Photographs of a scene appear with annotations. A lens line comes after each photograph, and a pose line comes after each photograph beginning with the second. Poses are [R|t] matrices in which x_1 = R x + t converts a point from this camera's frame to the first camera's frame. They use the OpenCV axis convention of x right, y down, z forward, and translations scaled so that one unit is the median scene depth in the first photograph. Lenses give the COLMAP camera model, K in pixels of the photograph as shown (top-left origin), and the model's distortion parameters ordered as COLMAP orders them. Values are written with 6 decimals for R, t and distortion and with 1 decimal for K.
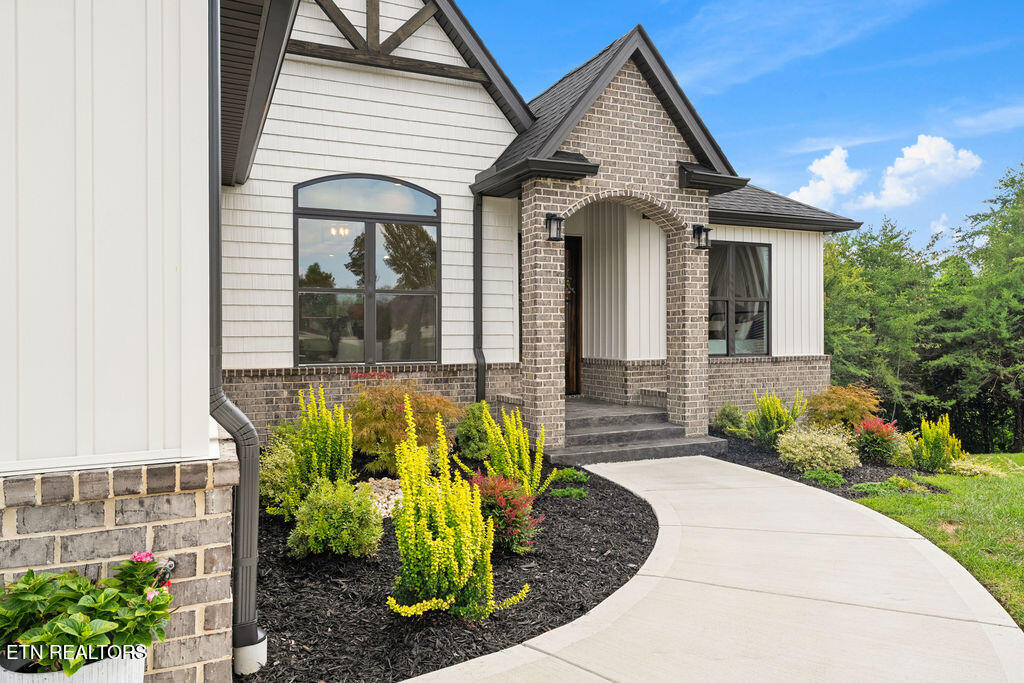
lens RADIAL K [[679.0, 0, 513.0], [0, 679.0, 333.6], [0, 0, 1]] dist [-0.004290, -0.000250]
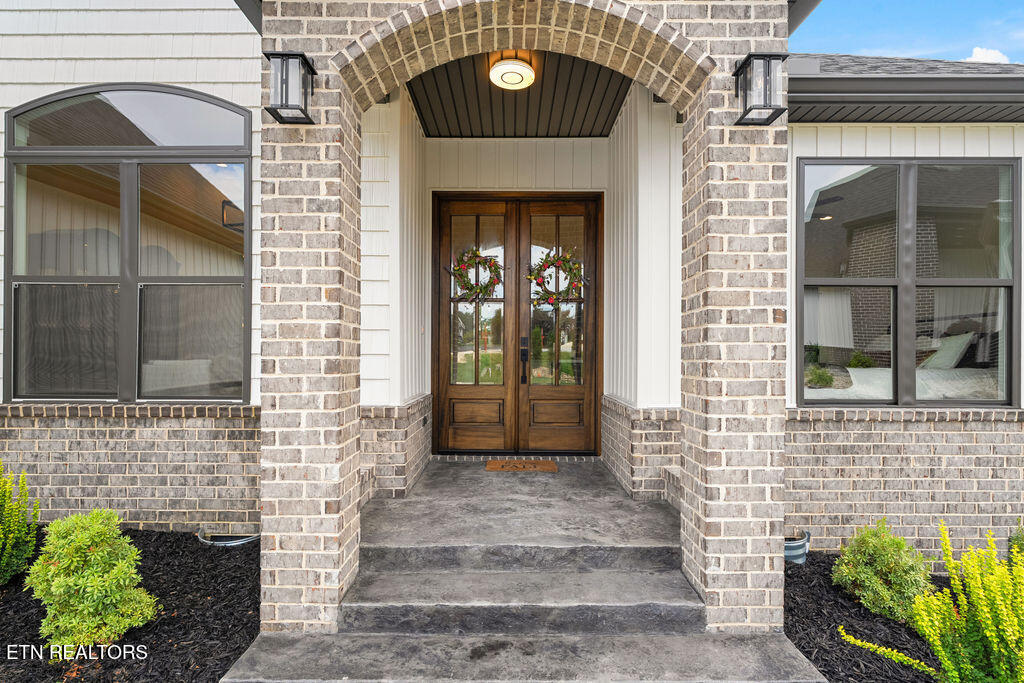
lens RADIAL K [[518.7, 0, 510.9], [0, 518.7, 351.5], [0, 0, 1]] dist [-0.001045, 0.000413]
pose [[0.911407, 0.006169, -0.411460, 0.272365], [-0.008434, 0.999958, -0.003689, 0.000022], [0.411420, 0.006832, 0.911420, 0.695220]]
